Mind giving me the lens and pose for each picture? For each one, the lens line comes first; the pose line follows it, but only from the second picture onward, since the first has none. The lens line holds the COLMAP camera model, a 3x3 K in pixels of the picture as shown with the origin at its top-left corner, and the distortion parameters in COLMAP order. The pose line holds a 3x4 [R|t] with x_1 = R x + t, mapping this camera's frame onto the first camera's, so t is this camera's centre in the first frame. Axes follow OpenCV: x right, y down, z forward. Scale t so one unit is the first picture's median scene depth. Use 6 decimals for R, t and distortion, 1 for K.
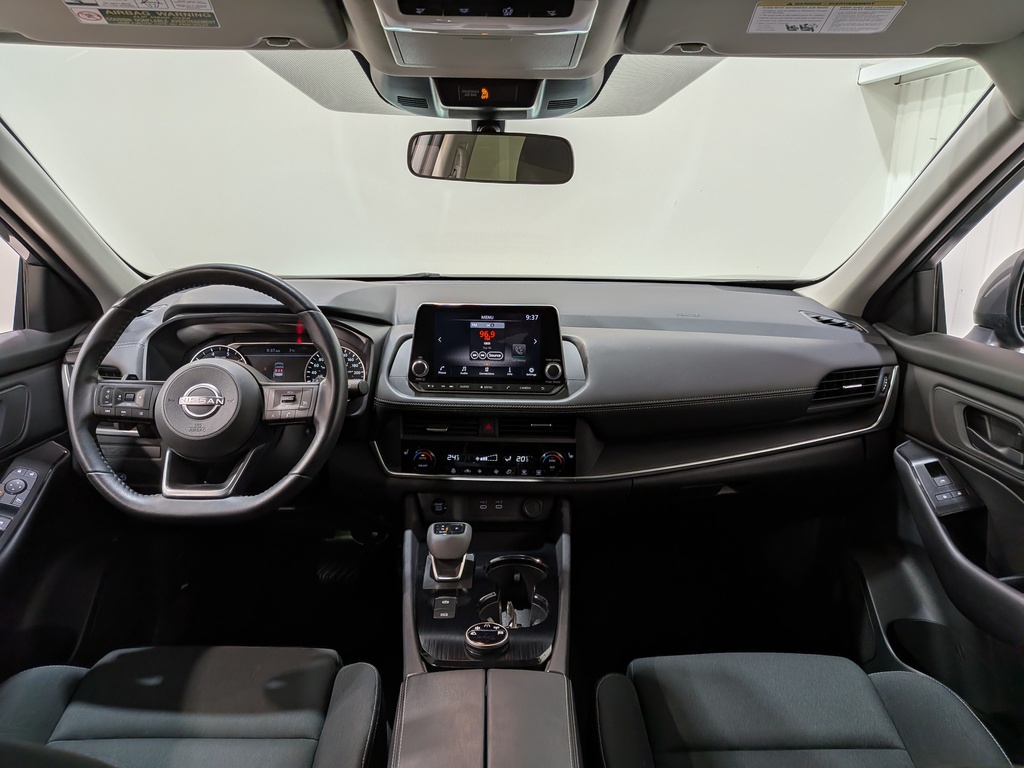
lens RADIAL K [[743.6, 0, 526.5], [0, 743.6, 394.8], [0, 0, 1]] dist [0.047215, -0.056359]
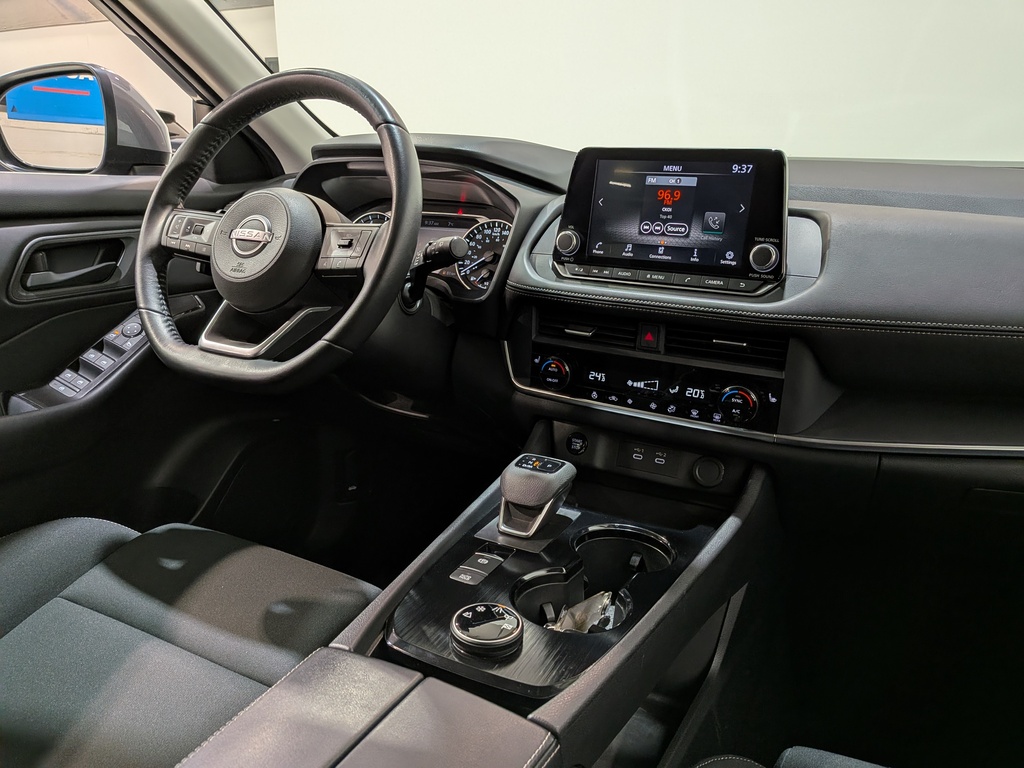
lens RADIAL K [[743.6, 0, 507.0], [0, 743.6, 414.9], [0, 0, 1]] dist [0.047215, -0.056359]
pose [[0.872565, 0.162004, -0.460852, 0.158076], [-0.136435, 0.986685, 0.088528, 0.071014], [0.469058, -0.014370, 0.883050, 0.347854]]
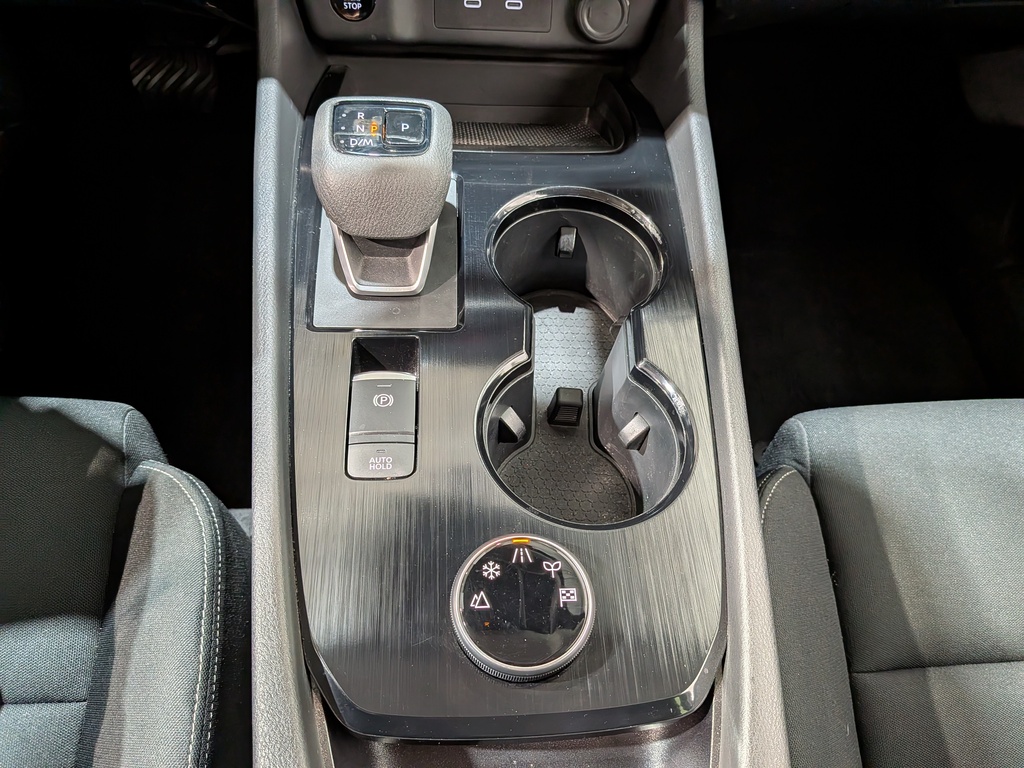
lens RADIAL K [[743.6, 0, 533.1], [0, 743.6, 397.7], [0, 0, 1]] dist [0.047215, -0.056359]
pose [[0.996832, 0.021890, 0.076462, -0.055302], [-0.068414, 0.726278, 0.683988, 0.036371], [-0.040560, -0.687053, 0.725475, 0.620117]]
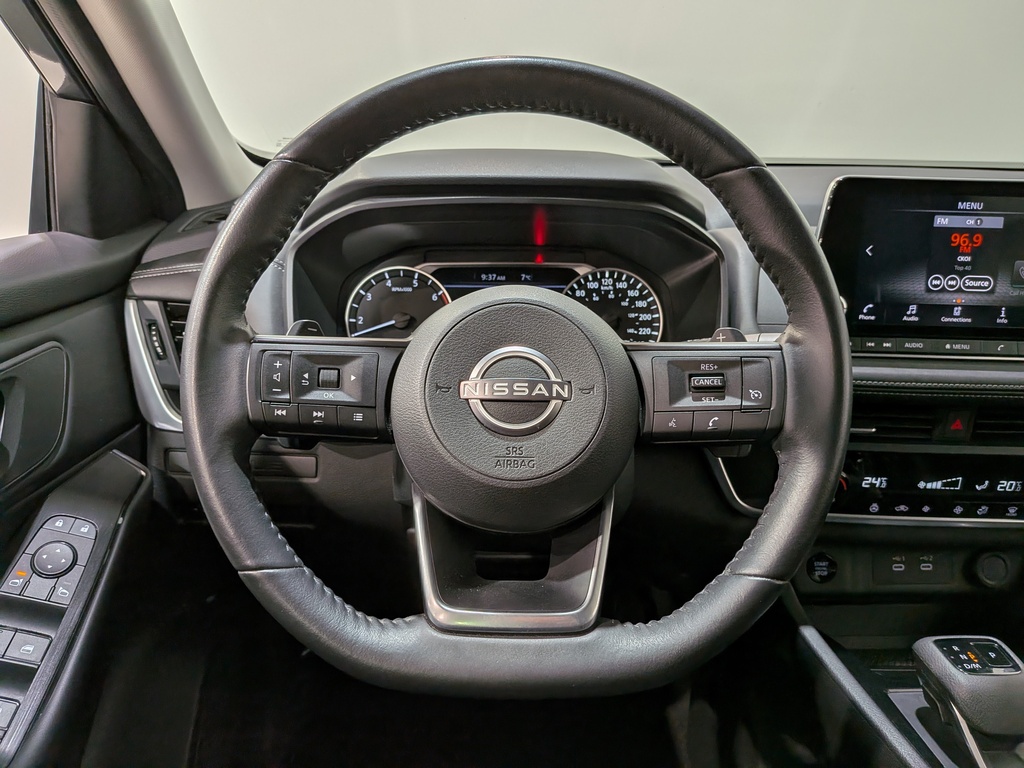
lens RADIAL K [[743.6, 0, 514.2], [0, 743.6, 388.1], [0, 0, 1]] dist [0.047215, -0.056359]
pose [[0.999918, 0.003940, -0.012194, -0.348947], [-0.003095, 0.997642, 0.068566, -0.016135], [0.012436, -0.068523, 0.997572, 0.488420]]
